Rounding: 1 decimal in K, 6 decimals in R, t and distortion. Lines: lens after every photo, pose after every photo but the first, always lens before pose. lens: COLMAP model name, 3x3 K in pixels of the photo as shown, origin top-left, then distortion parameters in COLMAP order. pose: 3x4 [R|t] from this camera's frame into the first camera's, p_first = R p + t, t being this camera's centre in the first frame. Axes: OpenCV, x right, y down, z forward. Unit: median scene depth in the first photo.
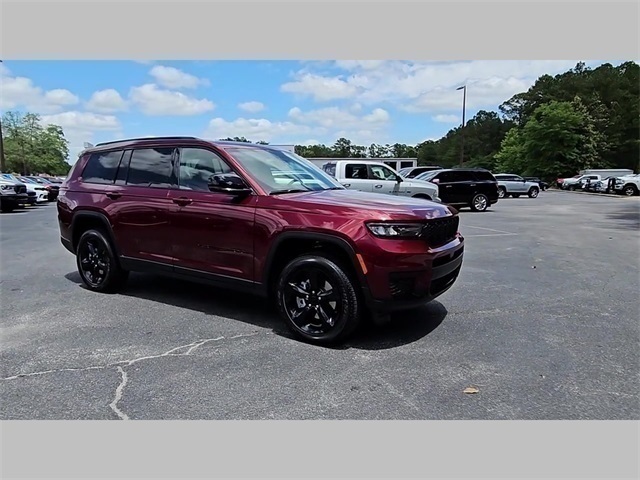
lens RADIAL K [[437.4, 0, 310.3], [0, 437.4, 240.5], [0, 0, 1]] dist [0.006564, -0.003165]
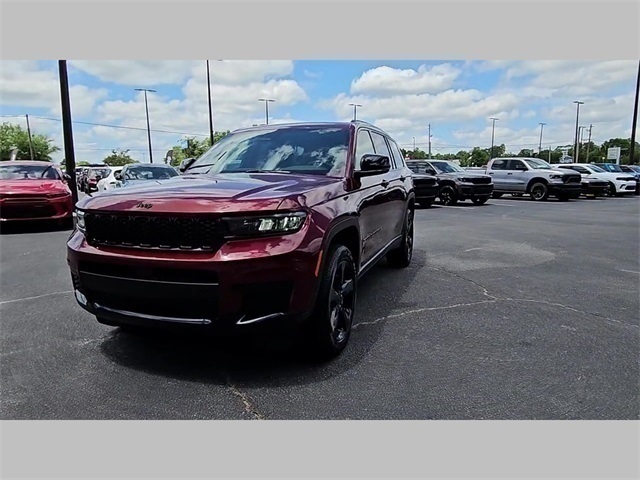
lens RADIAL K [[437.4, 0, 310.3], [0, 437.4, 240.5], [0, 0, 1]] dist [0.006564, -0.003165]
pose [[0.202616, 0.141689, -0.968954, 0.306801], [-0.121547, 0.985464, 0.118686, -0.037392], [0.971686, 0.093726, 0.216893, 0.337497]]
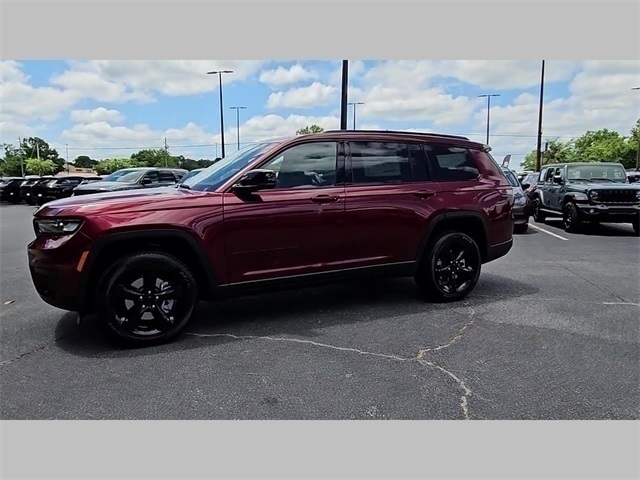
lens RADIAL K [[438.4, 0, 311.7], [0, 438.4, 238.6], [0, 0, 1]] dist [0.003186, -0.003635]
pose [[-0.548403, 0.106515, -0.829402, 0.247527], [-0.111144, 0.973769, 0.198545, -0.082174], [0.828795, 0.201066, -0.522180, 0.631928]]
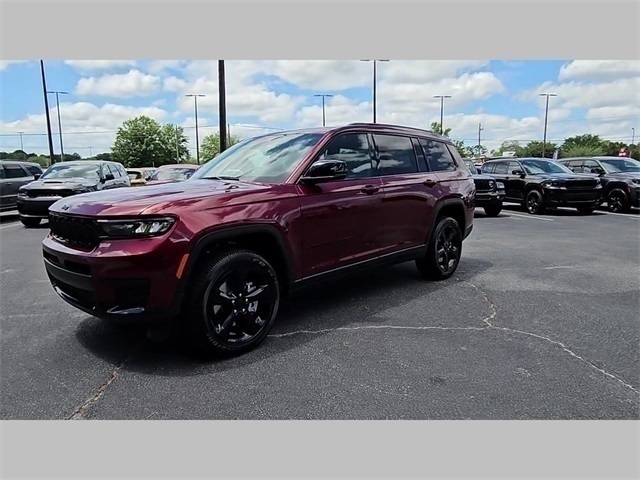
lens RADIAL K [[438.4, 0, 311.7], [0, 438.4, 238.6], [0, 0, 1]] dist [0.003186, -0.003635]
pose [[-0.200778, 0.139699, -0.969625, 0.308581], [-0.120973, 0.978669, 0.166052, -0.060961], [0.972139, 0.150638, -0.179596, 0.488959]]
